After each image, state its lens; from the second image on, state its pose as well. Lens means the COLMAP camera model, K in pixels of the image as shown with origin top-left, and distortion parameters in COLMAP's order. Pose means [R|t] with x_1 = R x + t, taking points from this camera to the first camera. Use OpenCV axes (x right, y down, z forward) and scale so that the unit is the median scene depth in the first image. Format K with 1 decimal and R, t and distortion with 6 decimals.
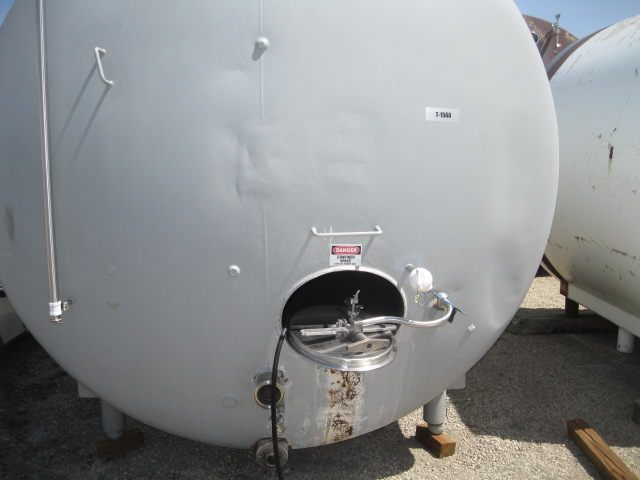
lens RADIAL K [[657.1, 0, 319.1], [0, 657.1, 239.3], [0, 0, 1]] dist [-0.105739, 0.000000]
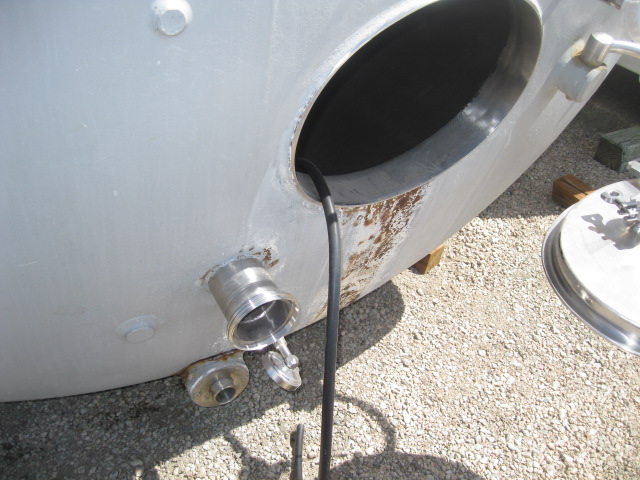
lens RADIAL K [[657.1, 0, 321.2], [0, 657.1, 245.5], [0, 0, 1]] dist [-0.105739, 0.000000]
pose [[0.898791, -0.209321, 0.385174, -0.180238], [0.001686, 0.880281, 0.474450, 0.002946], [-0.438374, -0.425782, 0.791541, 0.637538]]
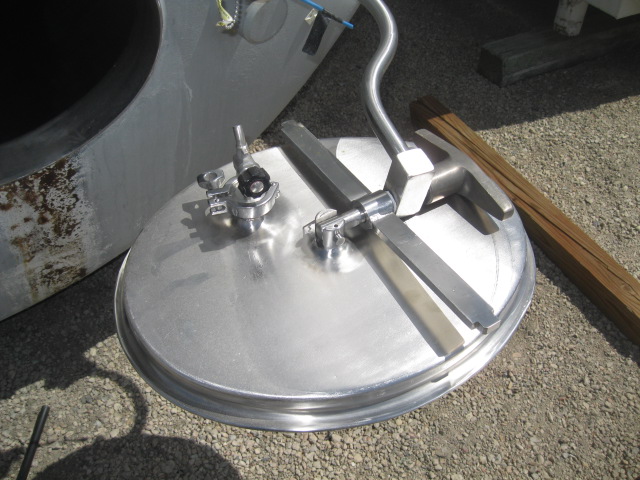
lens RADIAL K [[657.1, 0, 319.5], [0, 657.1, 236.5], [0, 0, 1]] dist [-0.105739, 0.000000]
pose [[0.890859, -0.298170, 0.342732, 0.050432], [0.044352, 0.807933, 0.587603, 0.002465], [-0.452110, -0.508270, 0.732979, 0.616090]]
